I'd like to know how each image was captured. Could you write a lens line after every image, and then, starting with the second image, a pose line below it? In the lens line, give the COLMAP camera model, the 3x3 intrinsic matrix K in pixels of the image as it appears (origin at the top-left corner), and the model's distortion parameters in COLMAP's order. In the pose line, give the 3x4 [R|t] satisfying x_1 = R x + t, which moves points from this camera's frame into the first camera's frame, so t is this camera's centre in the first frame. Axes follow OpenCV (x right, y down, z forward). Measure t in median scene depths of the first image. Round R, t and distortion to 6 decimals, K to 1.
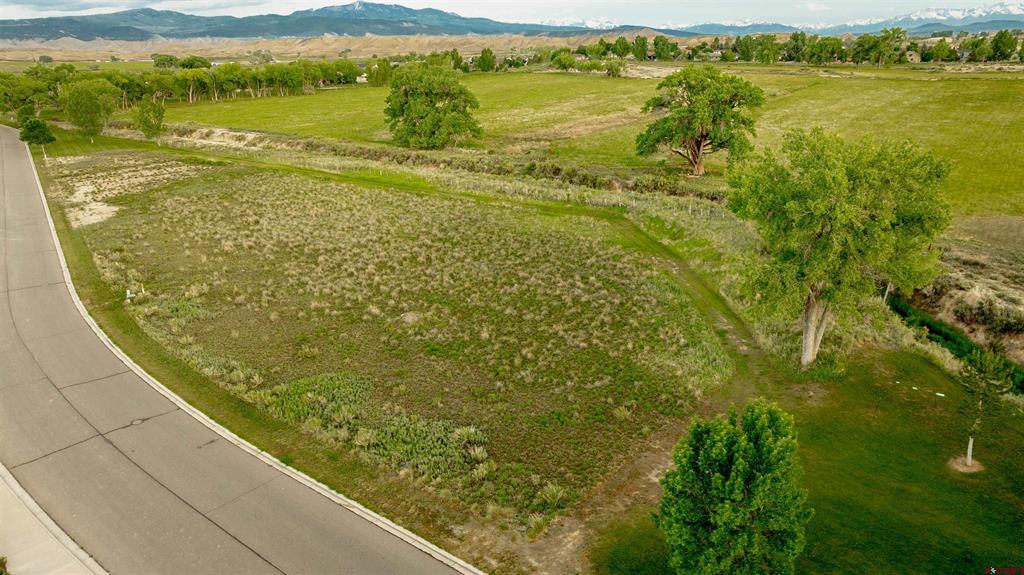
lens RADIAL K [[736.9, 0, 511.4], [0, 736.9, 269.3], [0, 0, 1]] dist [-0.077425, 0.115645]
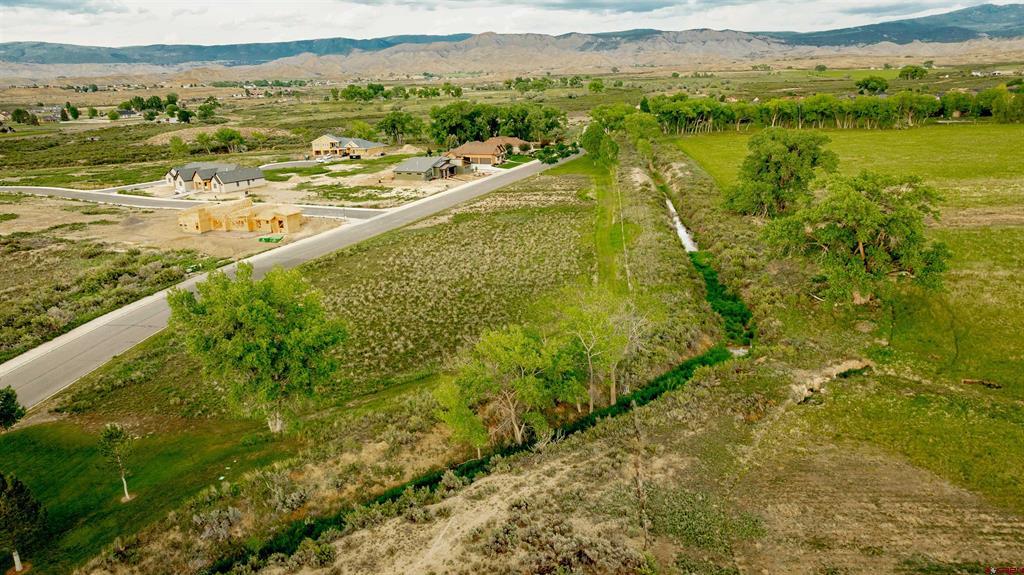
lens RADIAL K [[725.4, 0, 511.6], [0, 725.4, 292.8], [0, 0, 1]] dist [-0.045768, 0.050620]
pose [[0.538134, 0.249790, -0.804995, 0.278960], [-0.223020, 0.963235, 0.149805, -0.071298], [0.812819, 0.098915, 0.574057, 0.095551]]
